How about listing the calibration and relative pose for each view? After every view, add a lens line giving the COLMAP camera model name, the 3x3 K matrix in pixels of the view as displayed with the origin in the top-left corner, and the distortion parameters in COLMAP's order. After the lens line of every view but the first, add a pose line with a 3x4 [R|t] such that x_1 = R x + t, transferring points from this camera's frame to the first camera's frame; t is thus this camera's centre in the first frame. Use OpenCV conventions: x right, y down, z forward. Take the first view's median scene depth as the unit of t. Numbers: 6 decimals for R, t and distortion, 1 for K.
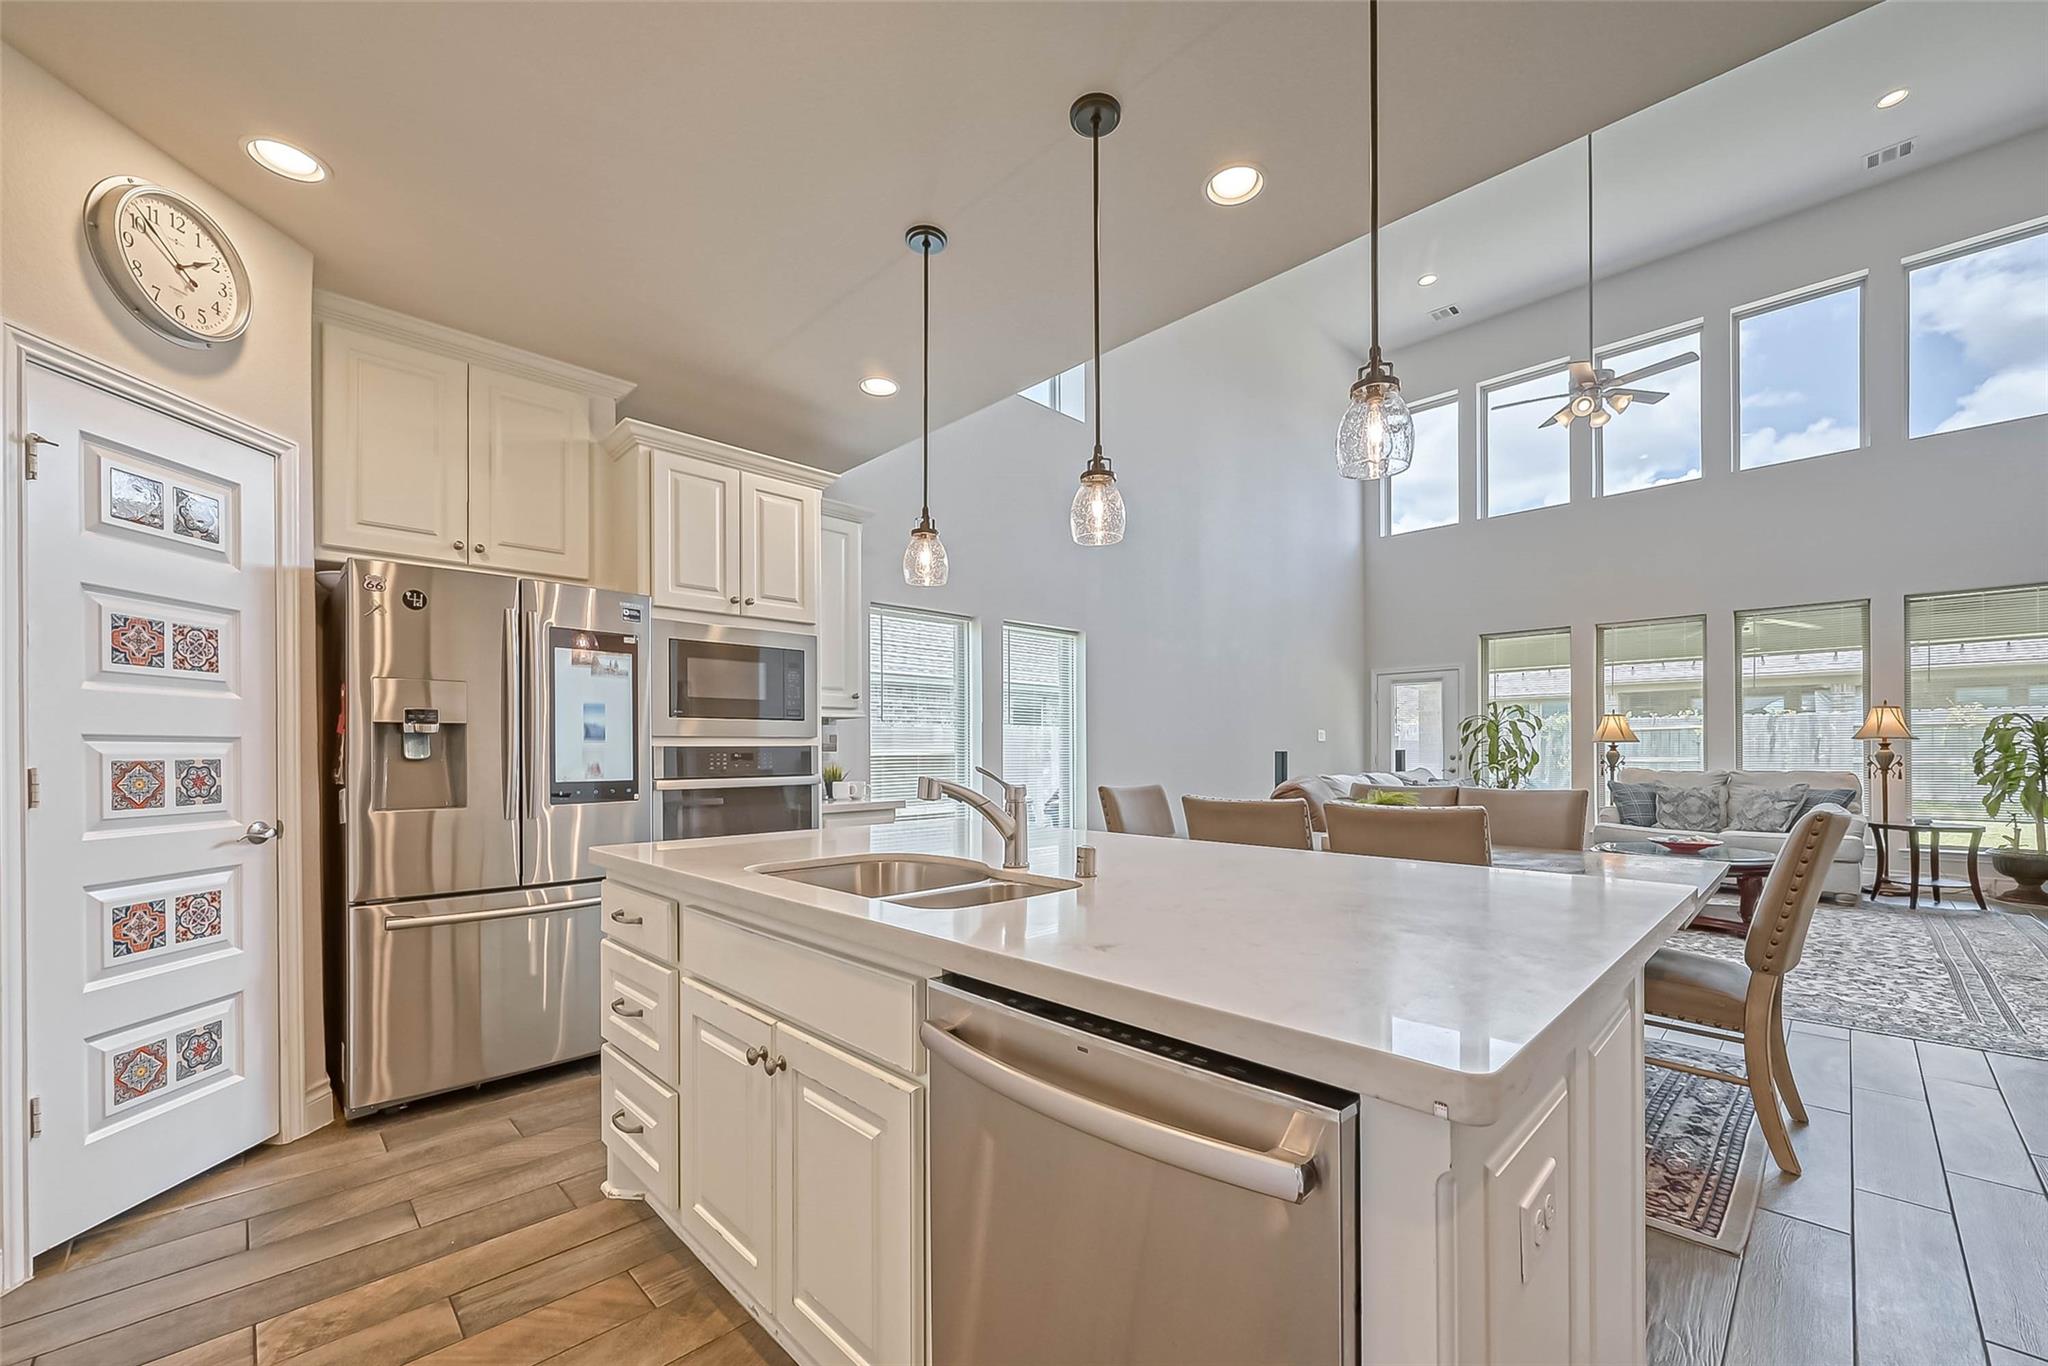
lens RADIAL K [[839.8, 0, 1015.1], [0, 839.8, 748.4], [0, 0, 1]] dist [-0.001984, -0.000048]
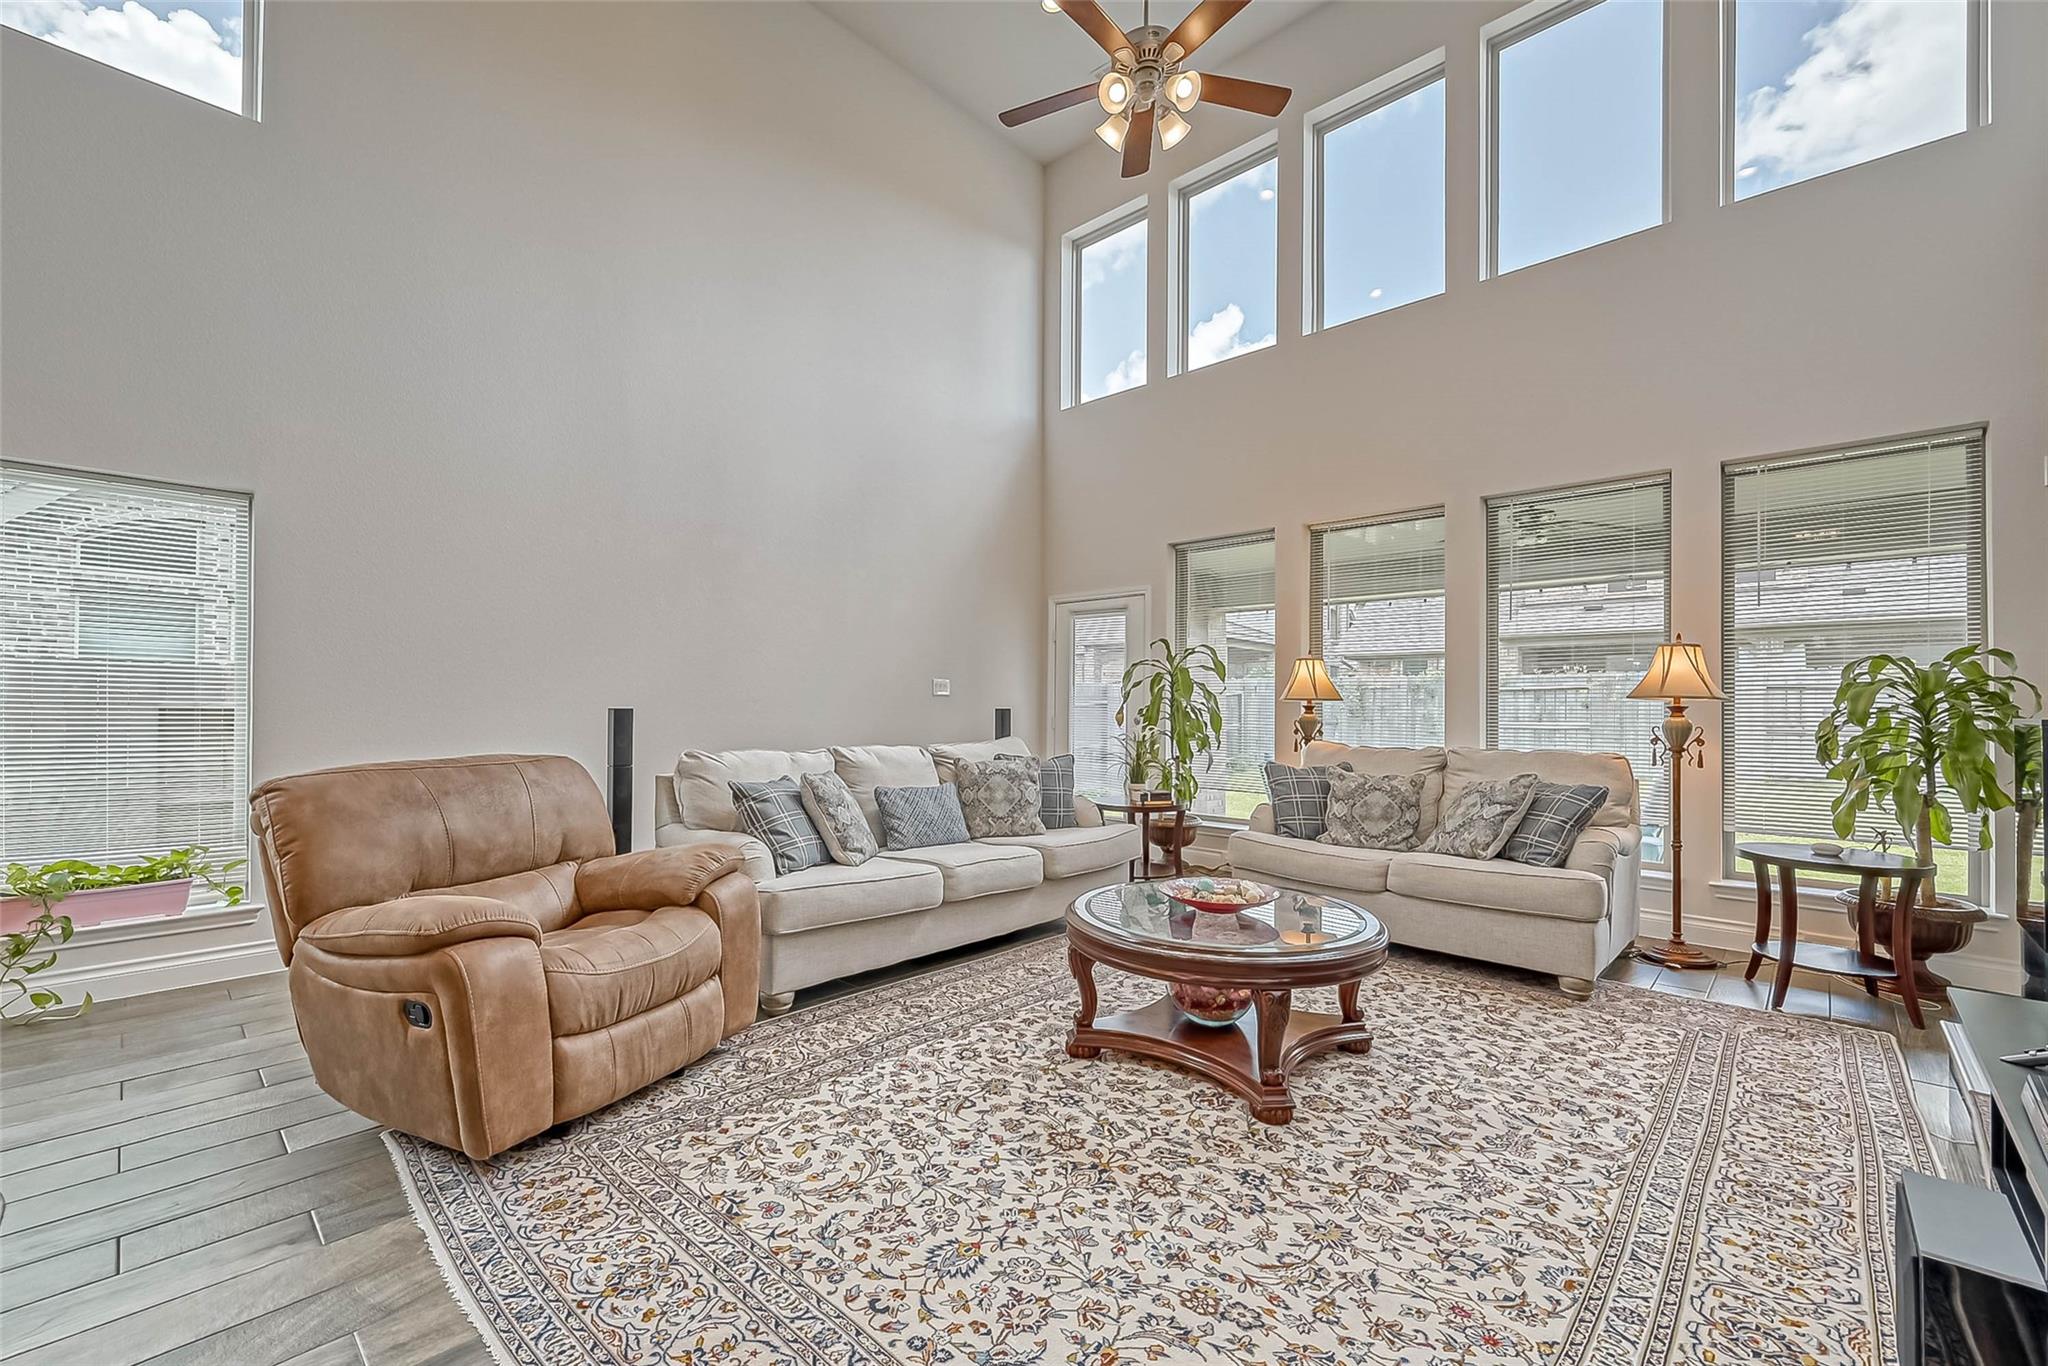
lens RADIAL K [[839.8, 0, 1014.9], [0, 839.8, 699.9], [0, 0, 1]] dist [-0.001984, -0.000048]
pose [[0.999900, 0.010611, 0.009296, 0.560958], [-0.010560, 0.999929, -0.005515, -0.002431], [-0.009354, 0.005416, 0.999942, 0.408110]]
